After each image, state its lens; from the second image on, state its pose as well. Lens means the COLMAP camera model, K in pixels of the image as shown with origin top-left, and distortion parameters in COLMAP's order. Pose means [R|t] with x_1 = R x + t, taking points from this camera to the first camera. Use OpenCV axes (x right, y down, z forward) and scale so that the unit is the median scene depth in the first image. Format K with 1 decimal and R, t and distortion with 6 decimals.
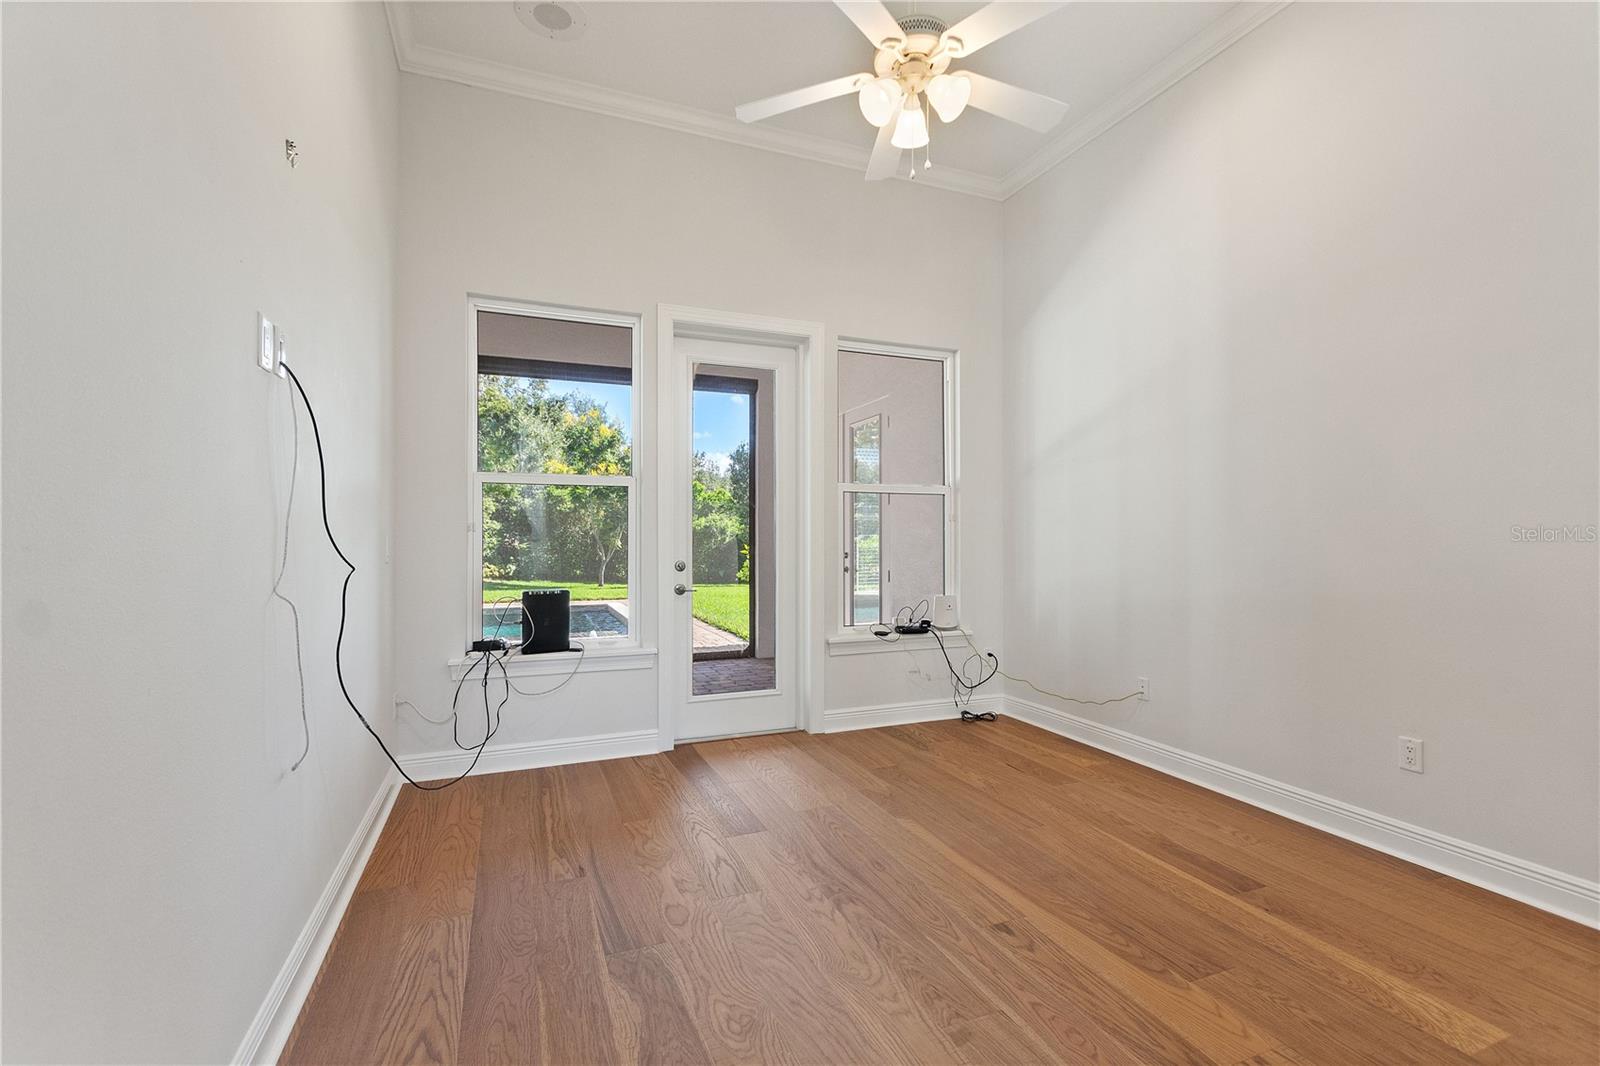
lens RADIAL K [[702.3, 0, 801.9], [0, 702.3, 537.5], [0, 0, 1]] dist [0.000697, 0.000302]
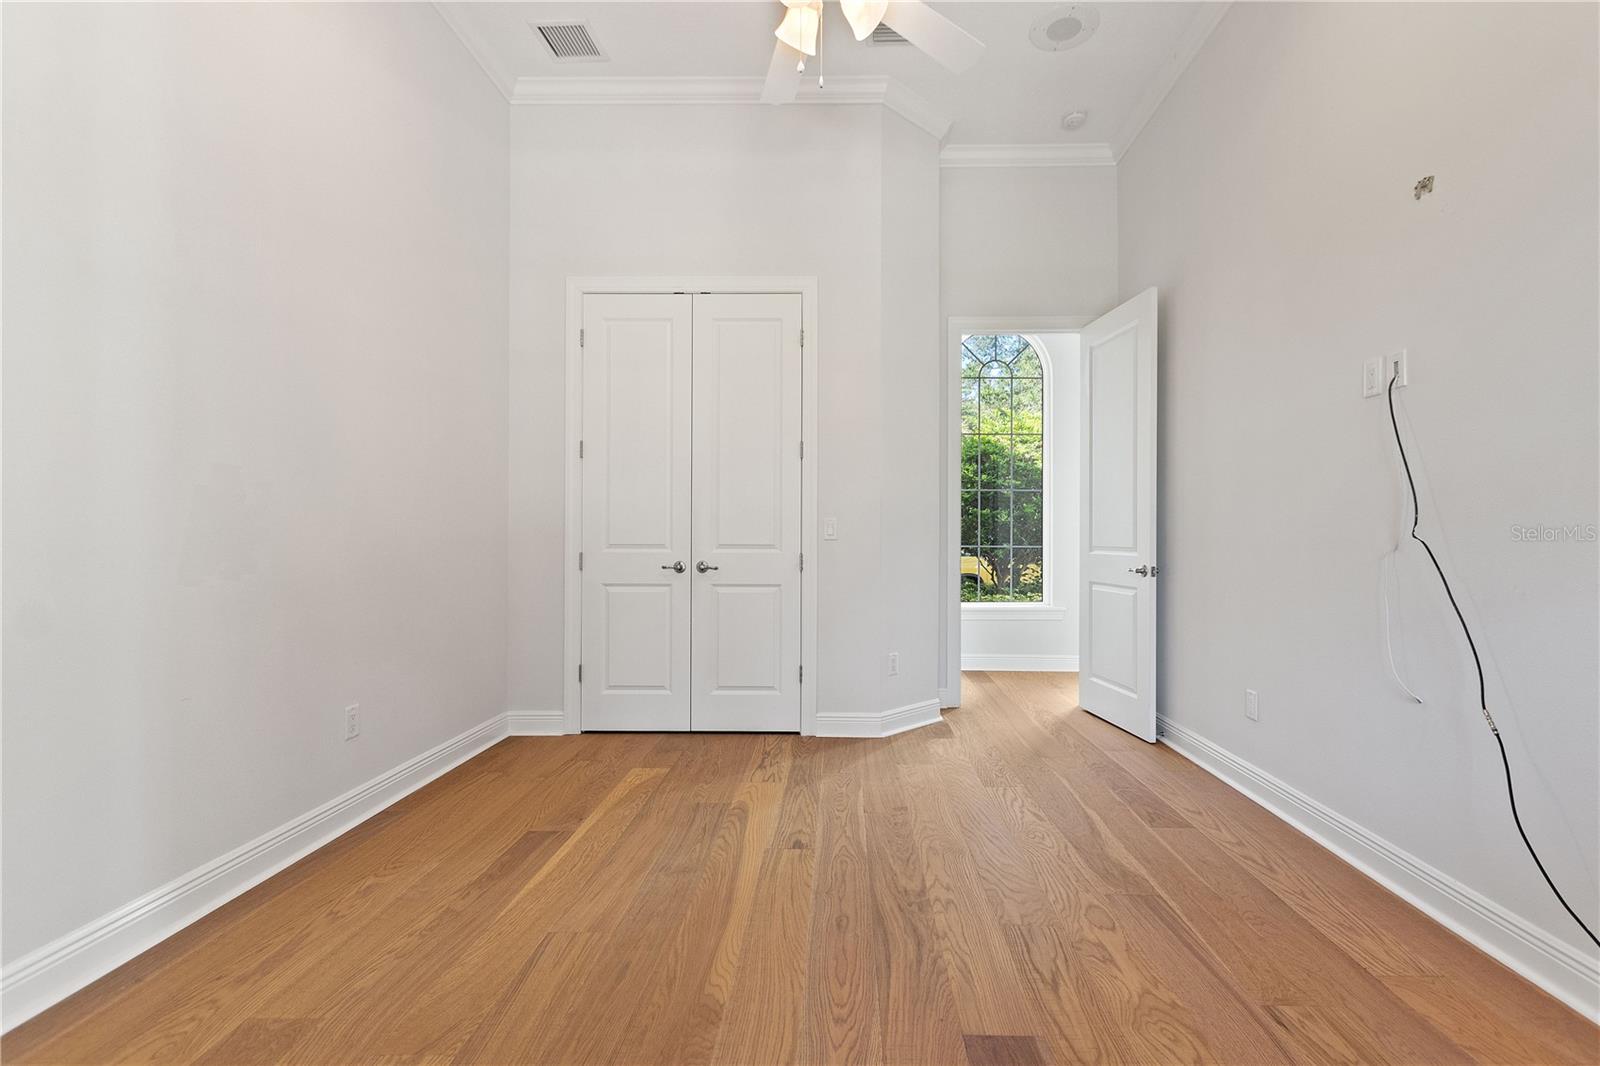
lens RADIAL K [[702.3, 0, 808.1], [0, 702.3, 532.7], [0, 0, 1]] dist [0.000697, 0.000302]
pose [[-0.905225, -0.001768, 0.424930, -0.217466], [-0.005093, 0.999965, -0.006690, 0.036367], [-0.424903, -0.008220, -0.905202, 1.958278]]
